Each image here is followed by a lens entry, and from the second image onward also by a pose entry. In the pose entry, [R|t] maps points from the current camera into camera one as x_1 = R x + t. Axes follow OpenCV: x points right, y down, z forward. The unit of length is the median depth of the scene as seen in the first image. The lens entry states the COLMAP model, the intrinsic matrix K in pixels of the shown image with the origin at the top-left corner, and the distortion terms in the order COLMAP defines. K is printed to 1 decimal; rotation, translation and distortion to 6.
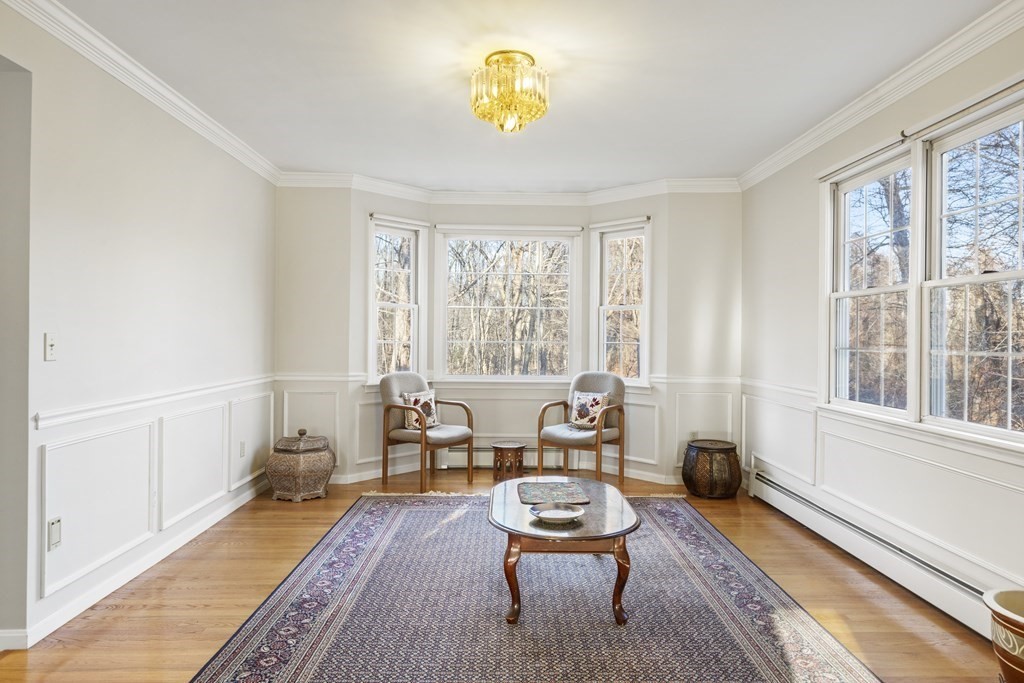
lens RADIAL K [[637.1, 0, 507.2], [0, 637.1, 336.5], [0, 0, 1]] dist [-0.000805, -0.001050]
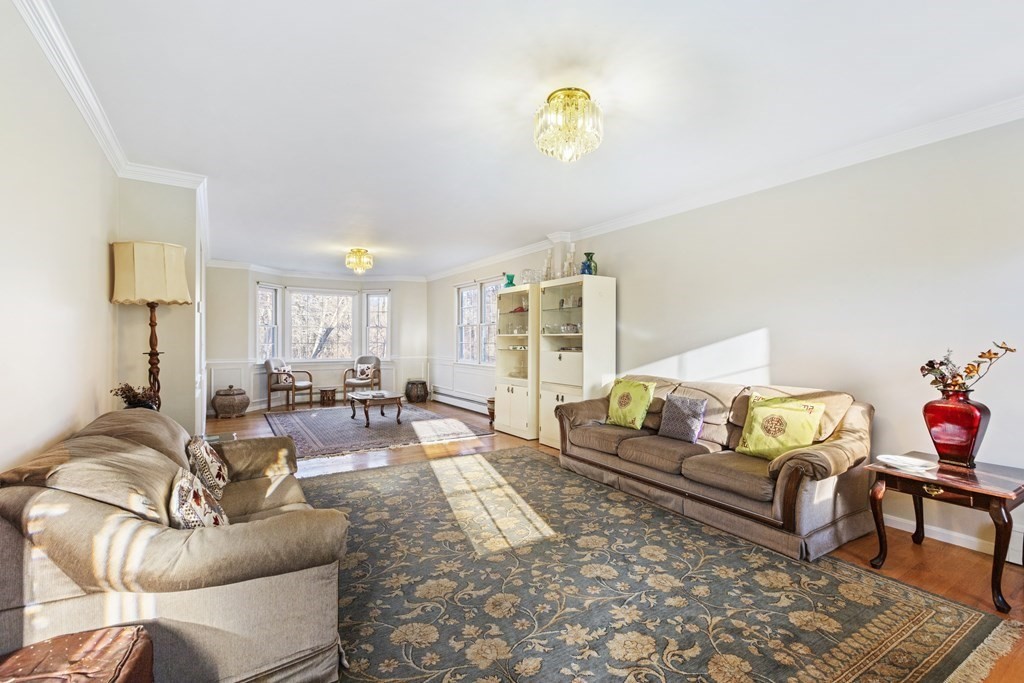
lens RADIAL K [[463.9, 0, 507.5], [0, 463.9, 343.5], [0, 0, 1]] dist [-0.001552, 0.000321]
pose [[0.852414, -0.013046, 0.522705, -0.315008], [0.010274, 0.999914, 0.008202, 0.004827], [-0.522766, -0.001621, 0.852474, -0.717687]]
